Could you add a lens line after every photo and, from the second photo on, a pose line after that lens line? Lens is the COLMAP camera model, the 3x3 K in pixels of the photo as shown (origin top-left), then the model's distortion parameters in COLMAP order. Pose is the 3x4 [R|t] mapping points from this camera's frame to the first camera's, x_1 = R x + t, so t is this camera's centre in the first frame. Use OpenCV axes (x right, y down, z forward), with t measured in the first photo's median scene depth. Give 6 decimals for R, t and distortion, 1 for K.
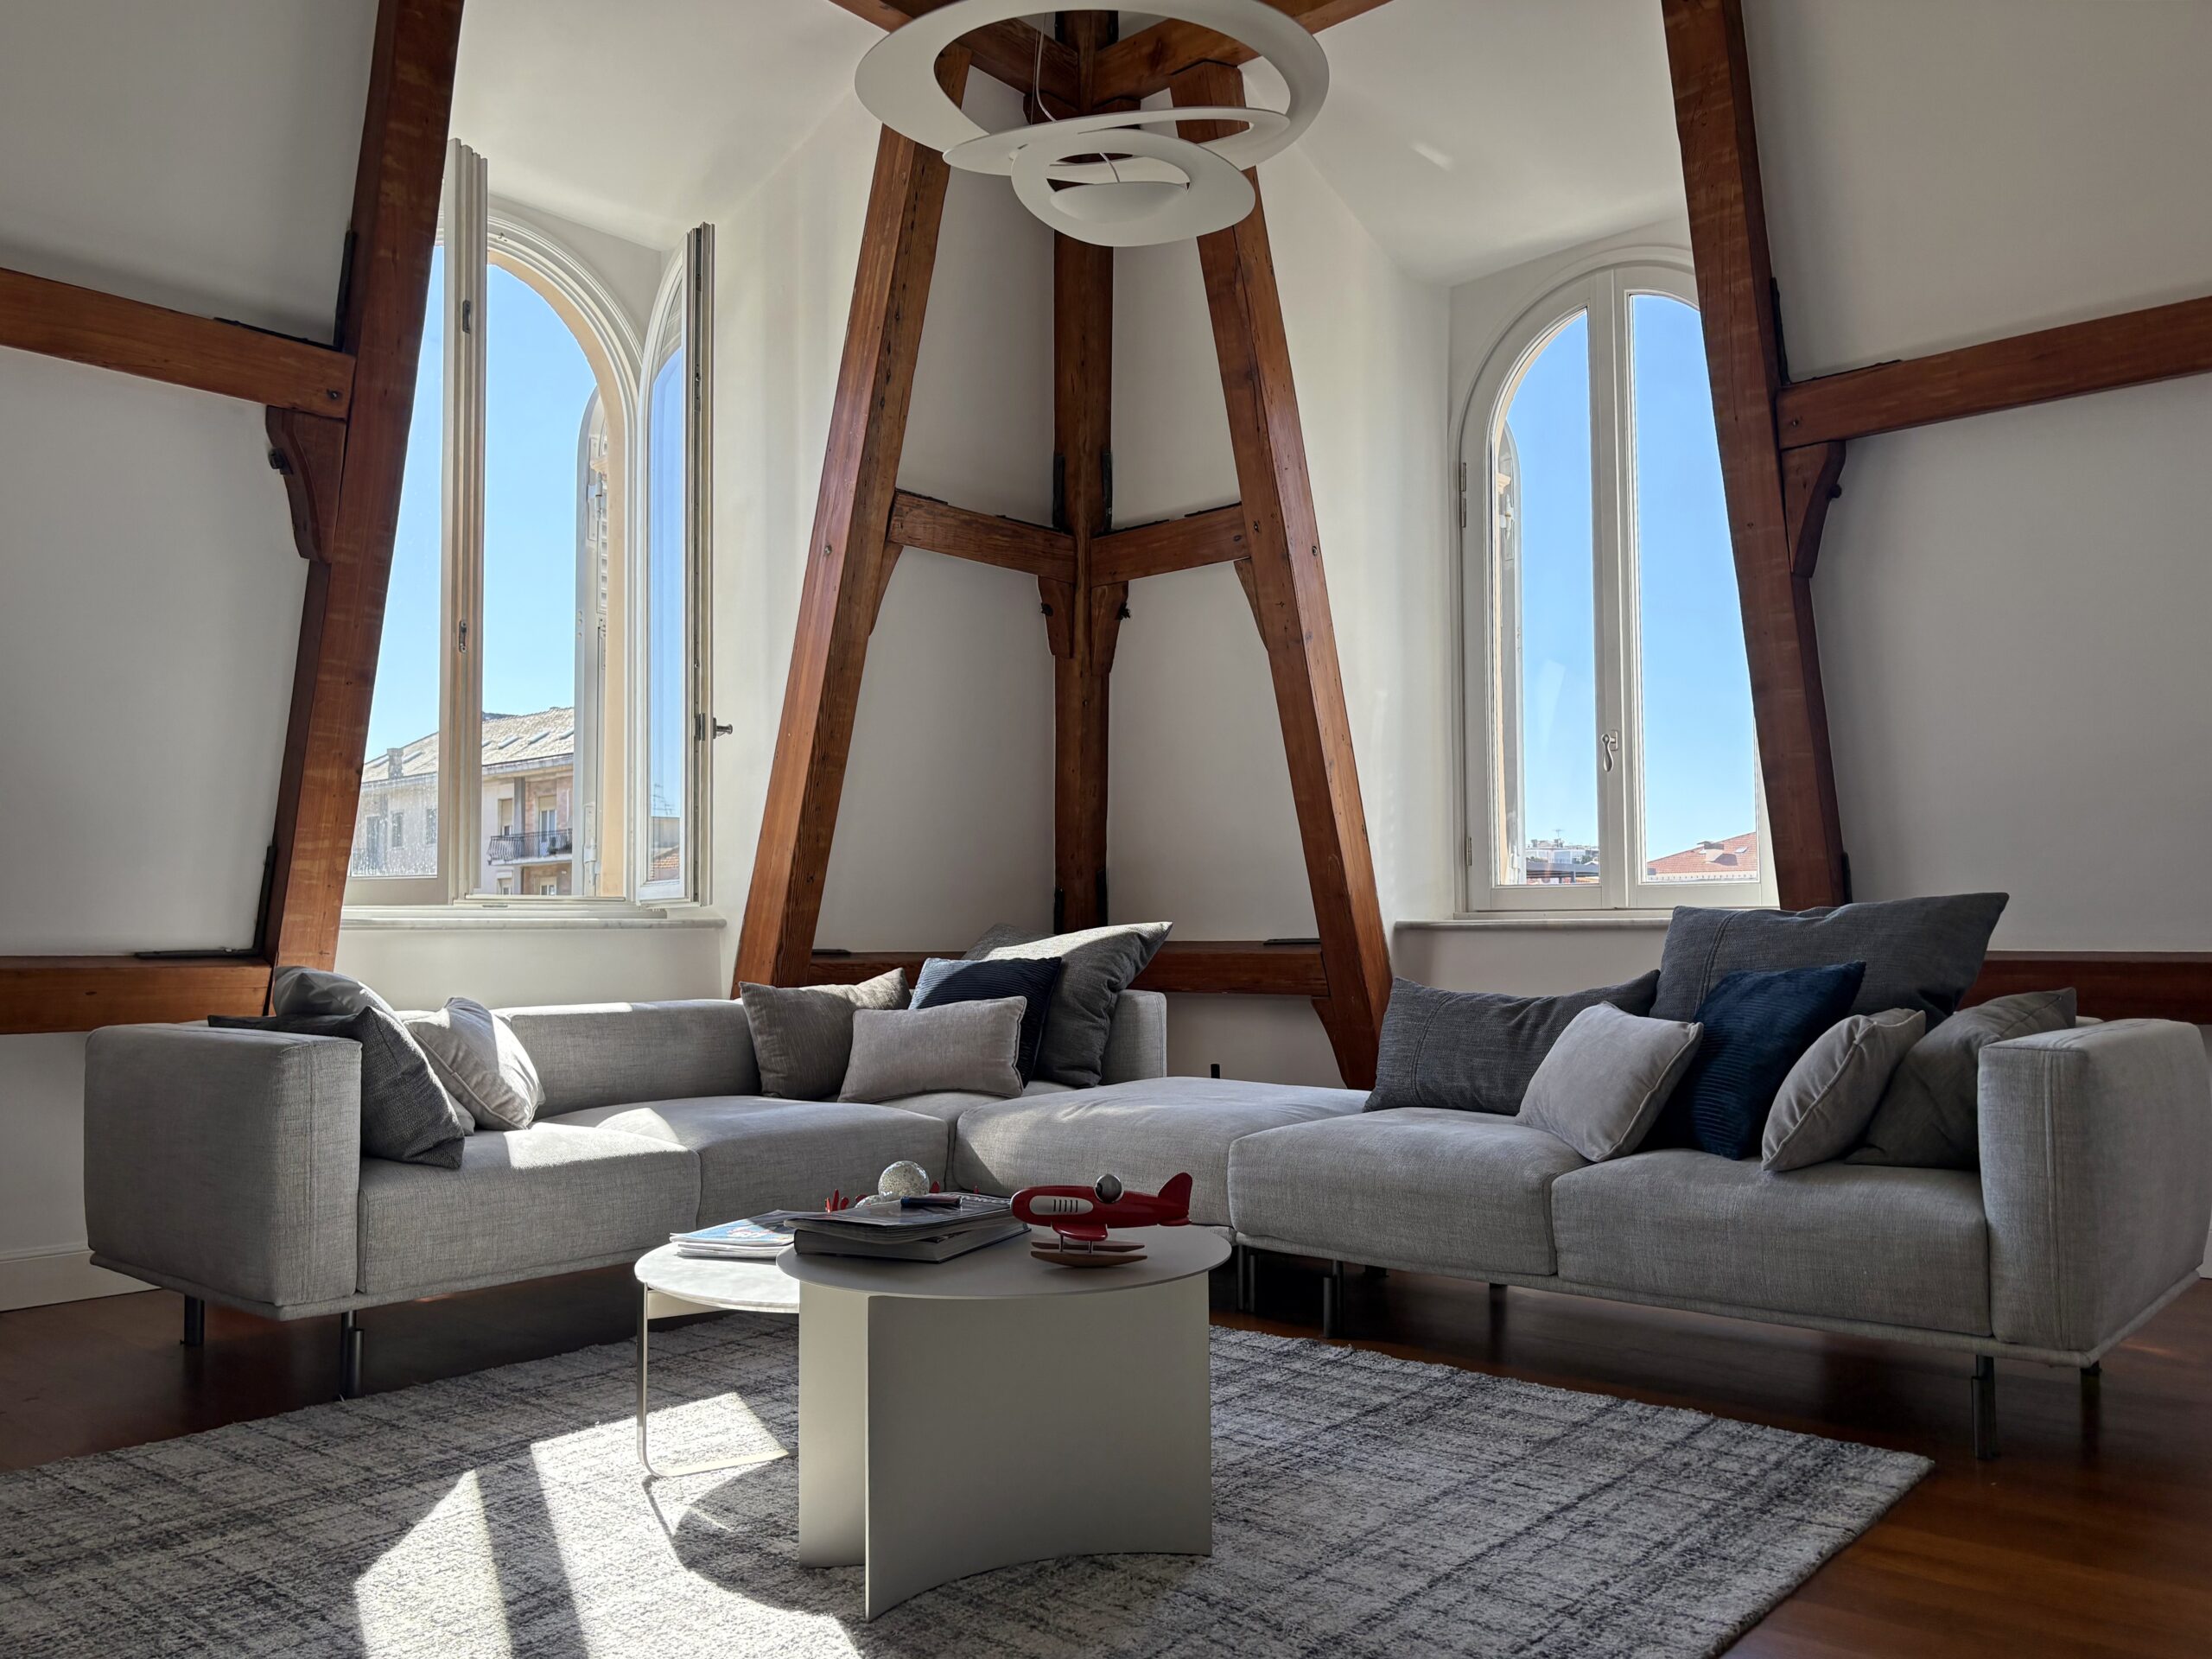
lens RADIAL K [[1727.1, 0, 1106.0], [0, 1727.1, 829.5], [0, 0, 1]] dist [0.065156, -0.074882]
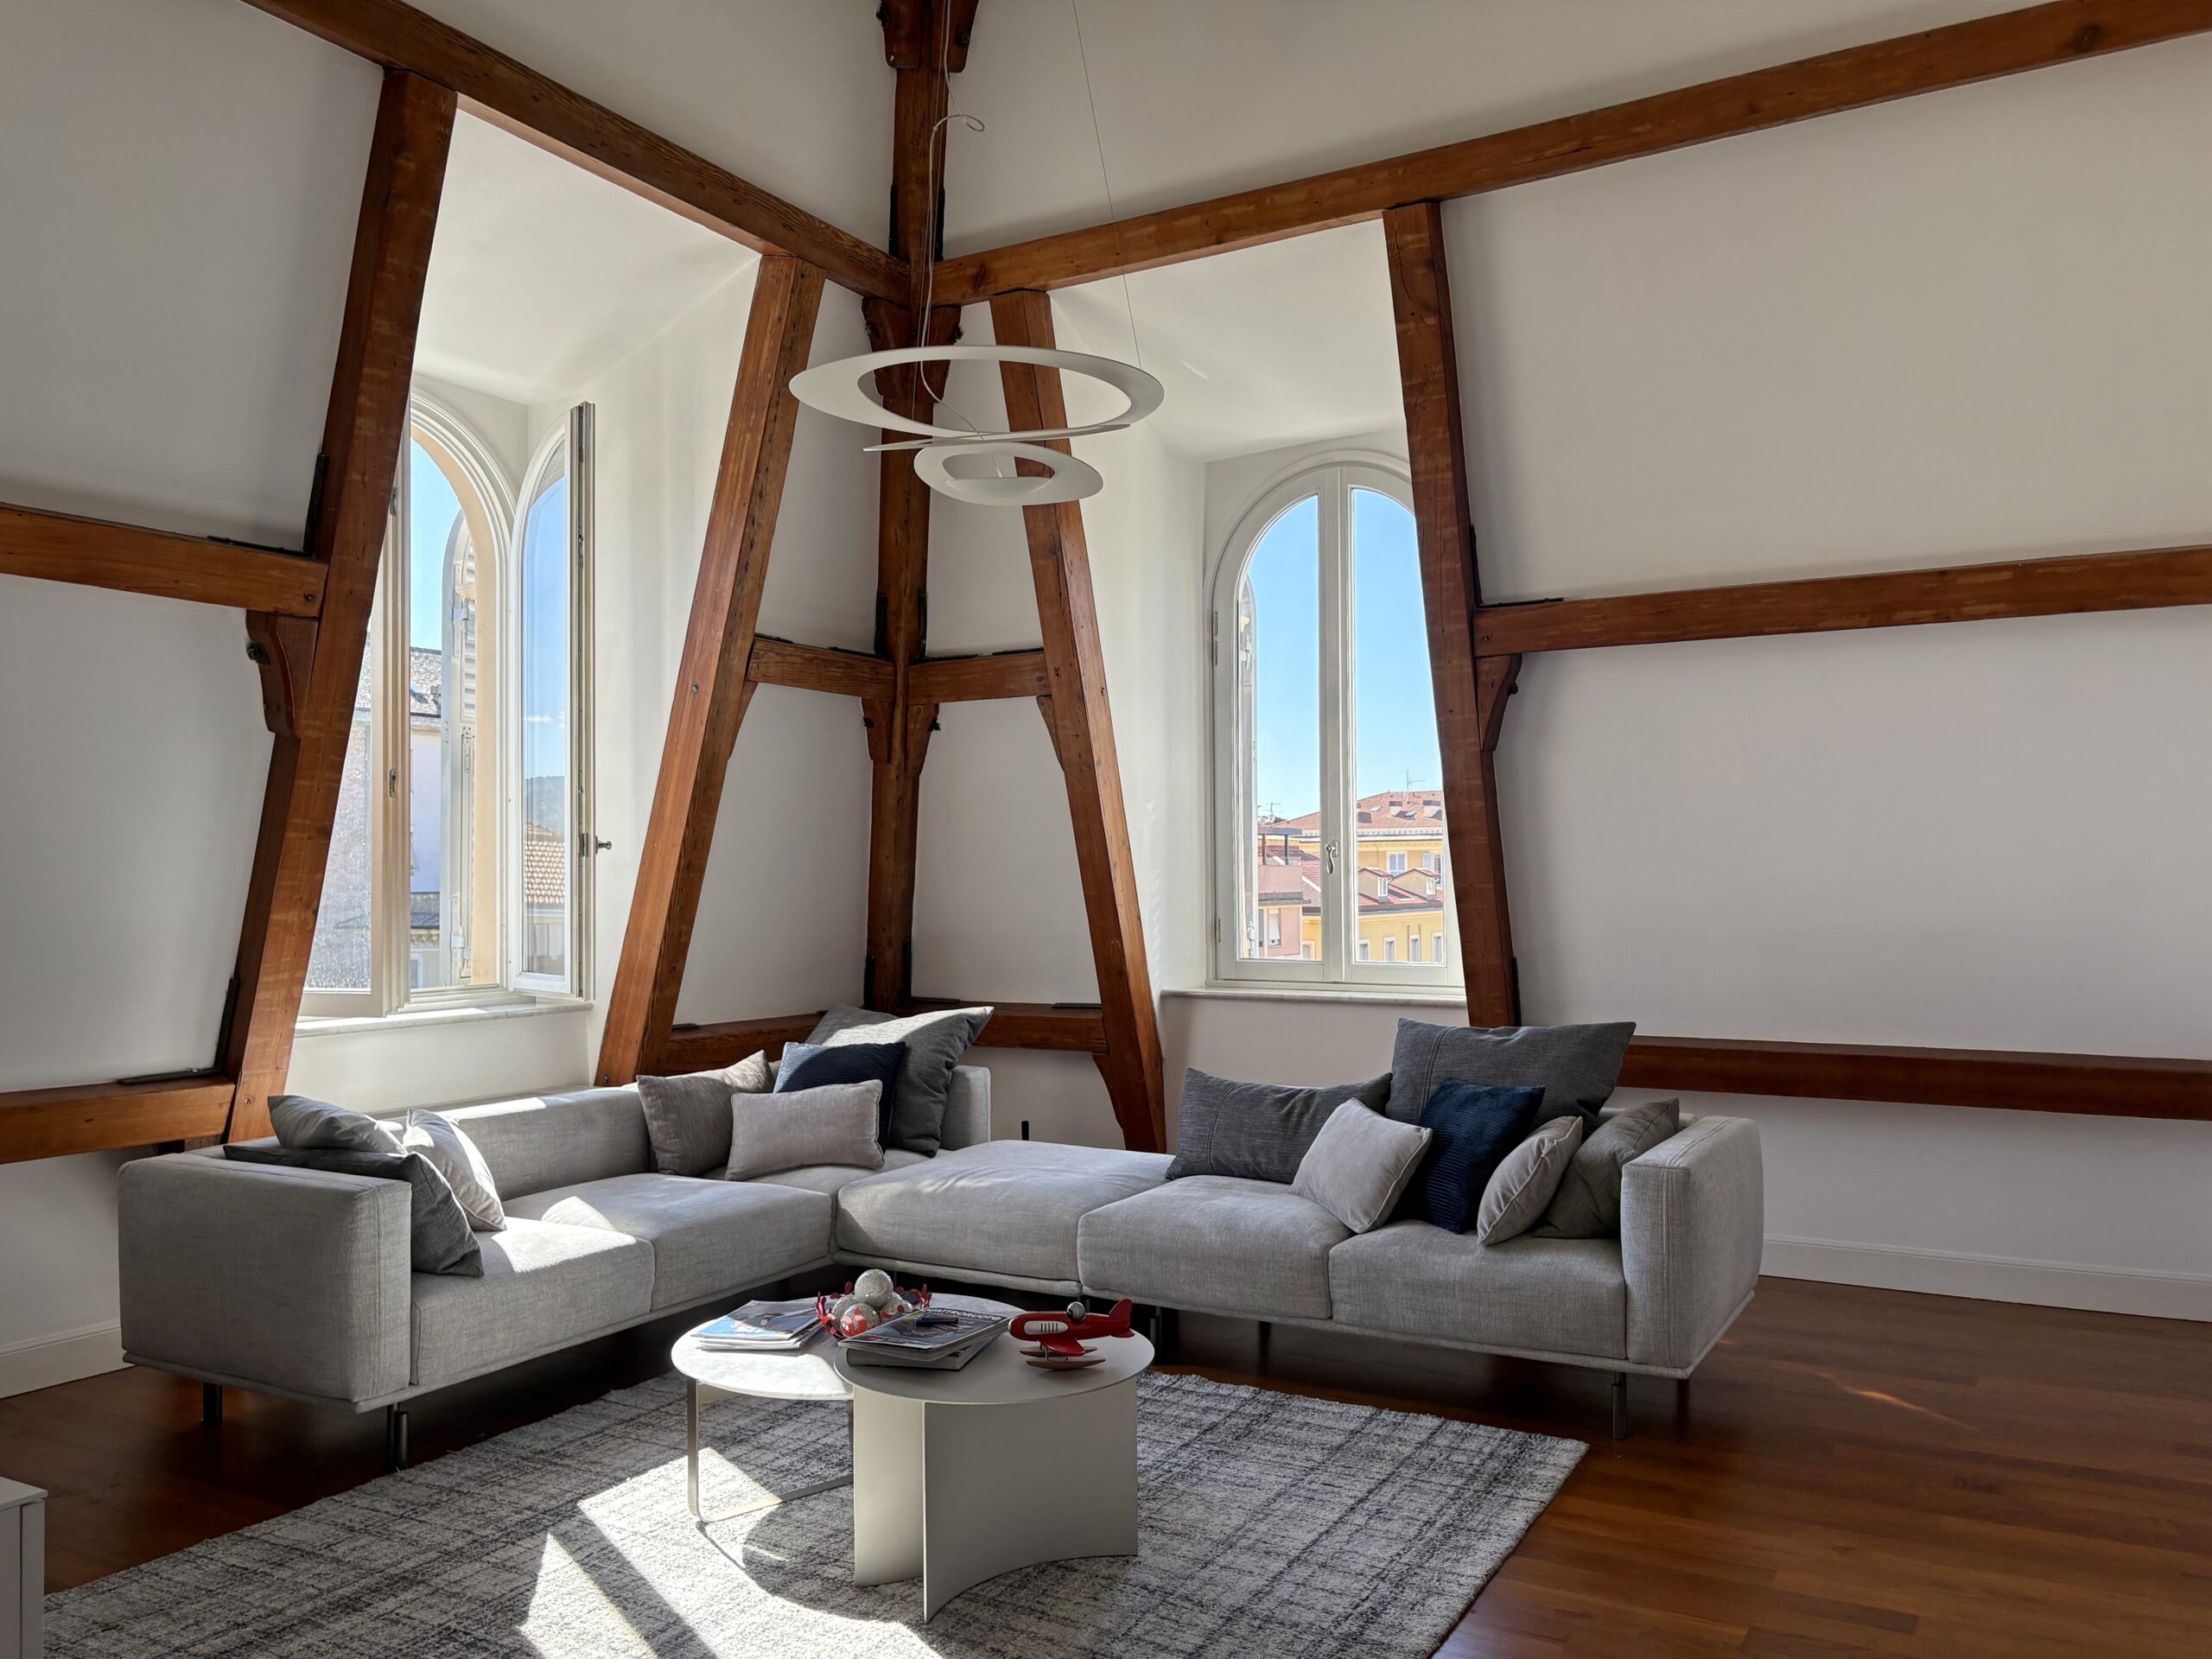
lens RADIAL K [[1683.8, 0, 1104.3], [0, 1683.8, 831.4], [0, 0, 1]] dist [0.066156, -0.081647]
pose [[0.981548, 0.004283, 0.191167, -0.130609], [-0.010179, 0.999502, 0.029870, -0.124466], [-0.190944, -0.031265, 0.981103, -0.199051]]
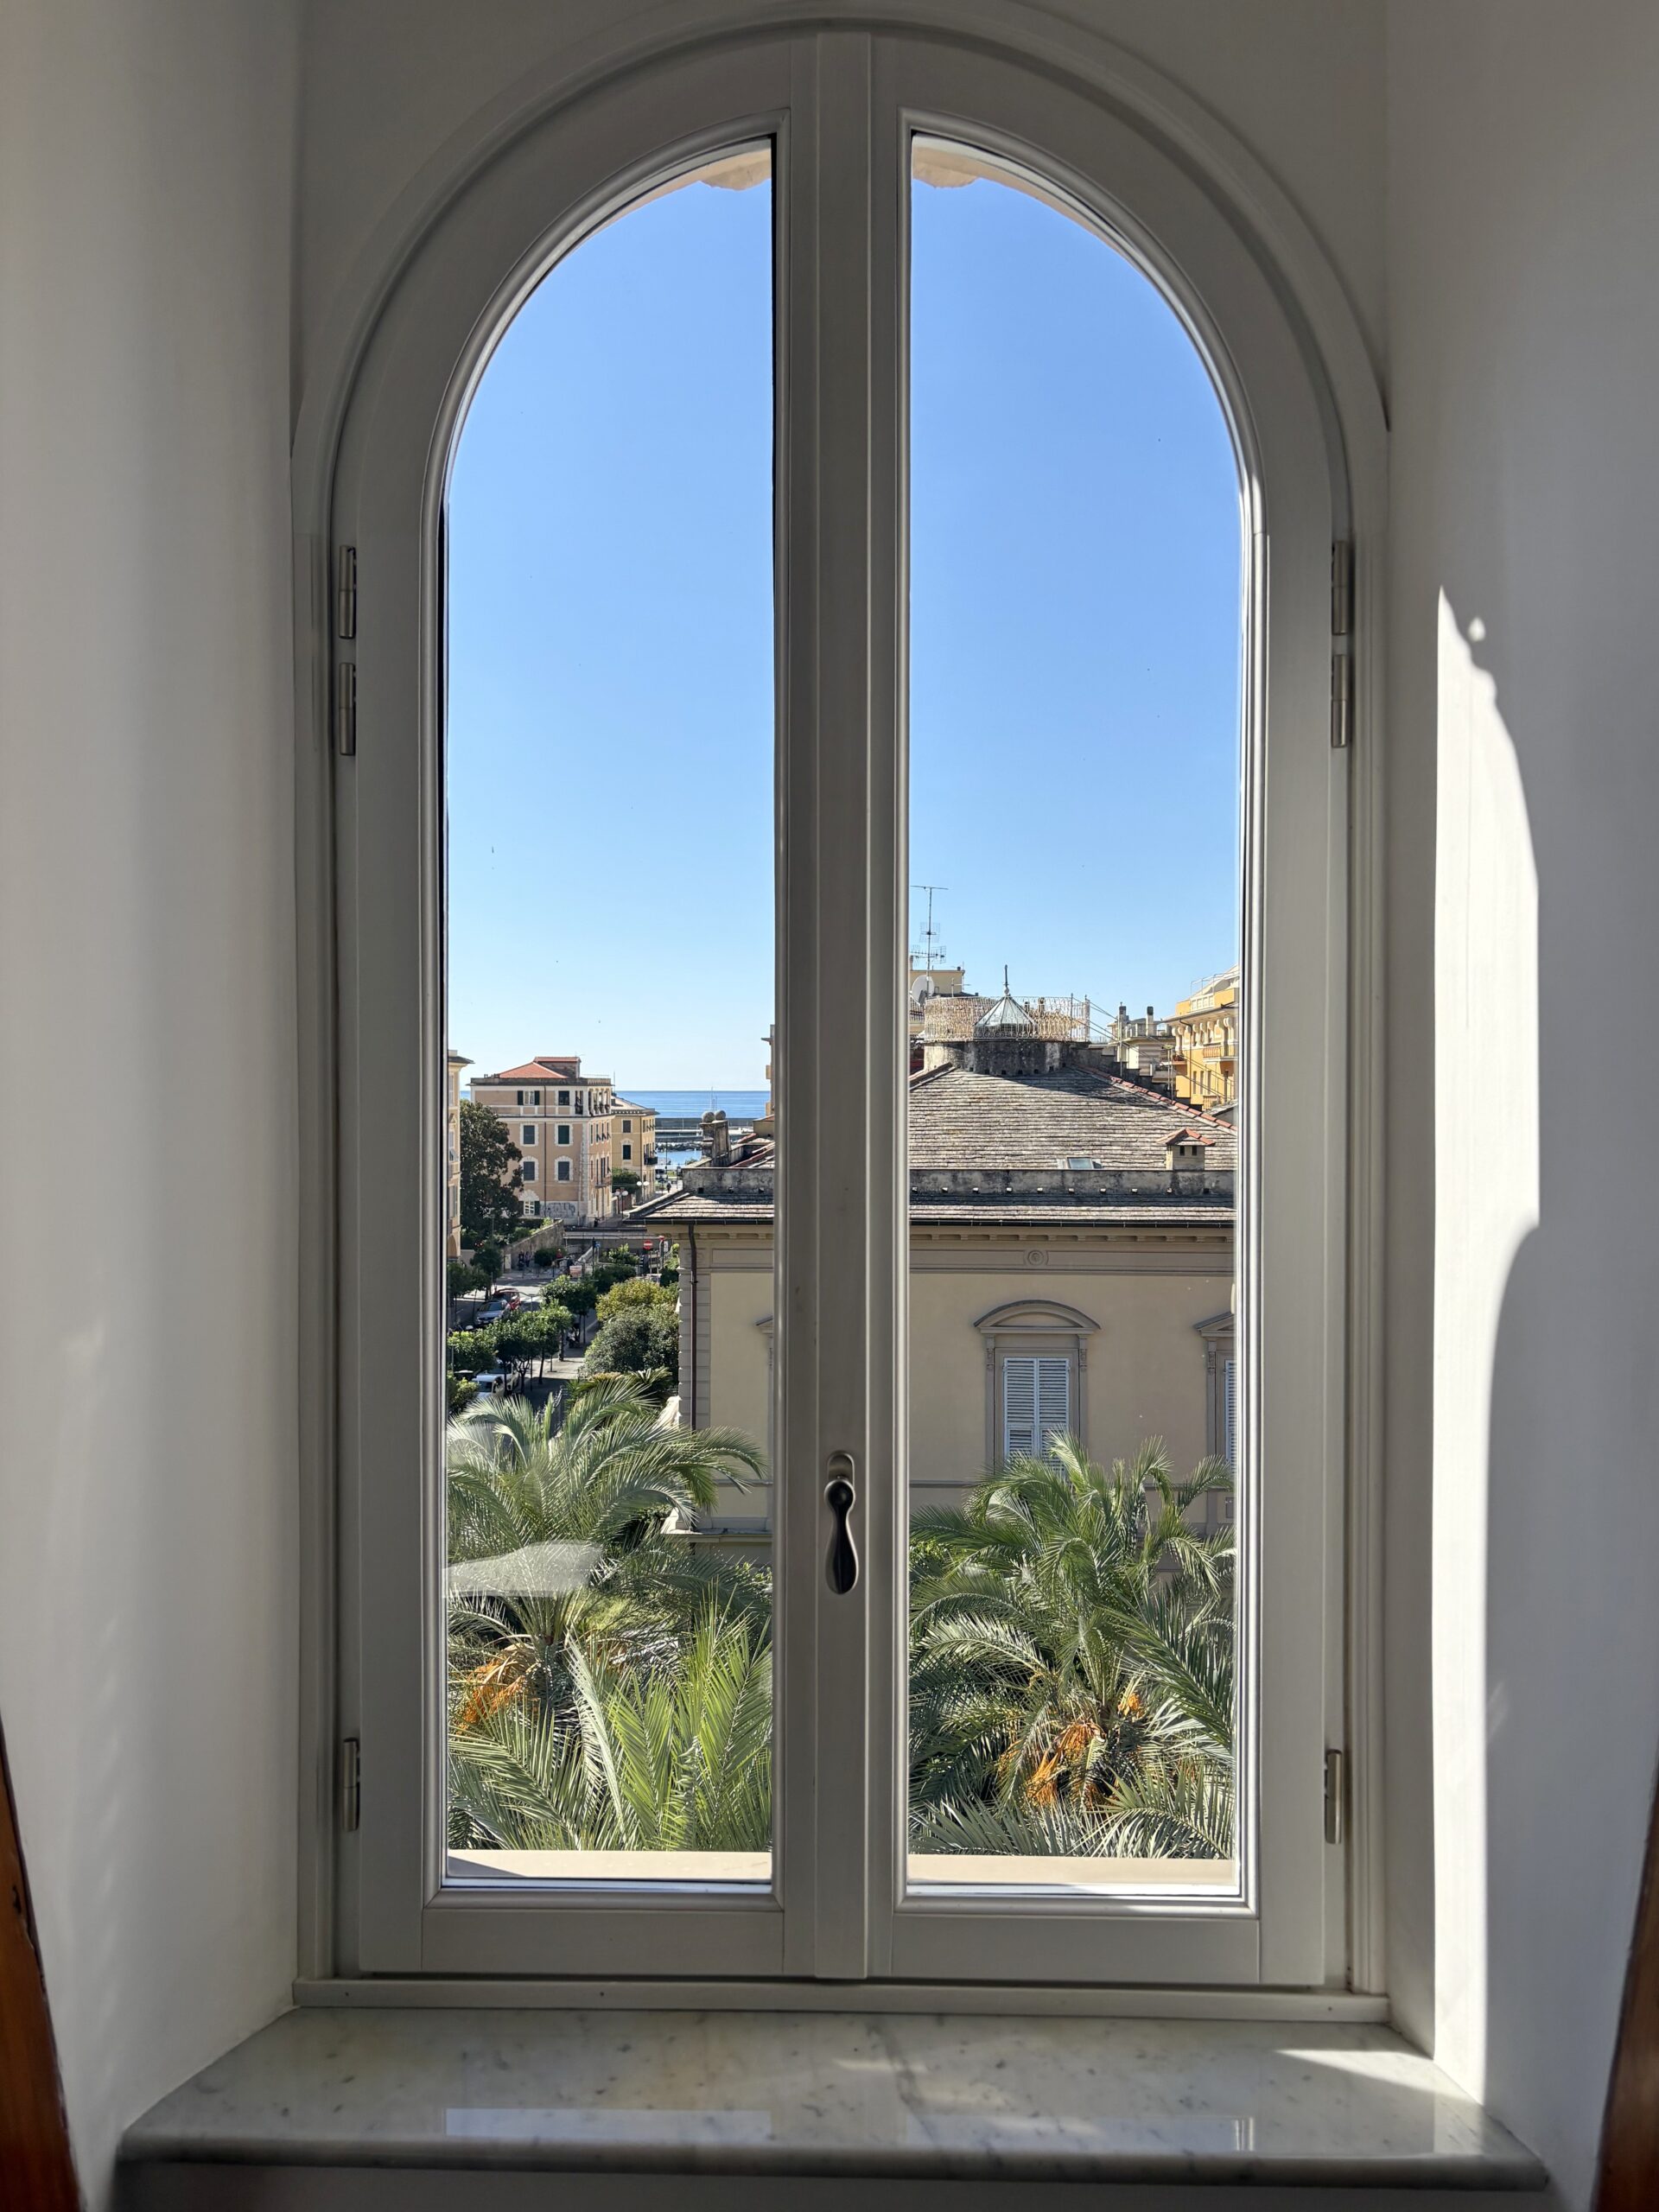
lens RADIAL K [[1727.1, 0, 828.3], [0, 1727.1, 1110.9], [0, 0, 1]] dist [0.065156, -0.074882]
pose [[0.772920, -0.006237, 0.634473, 0.101342], [-0.040223, 0.997459, 0.058806, -0.180925], [-0.633227, -0.070973, 0.770705, 0.958565]]
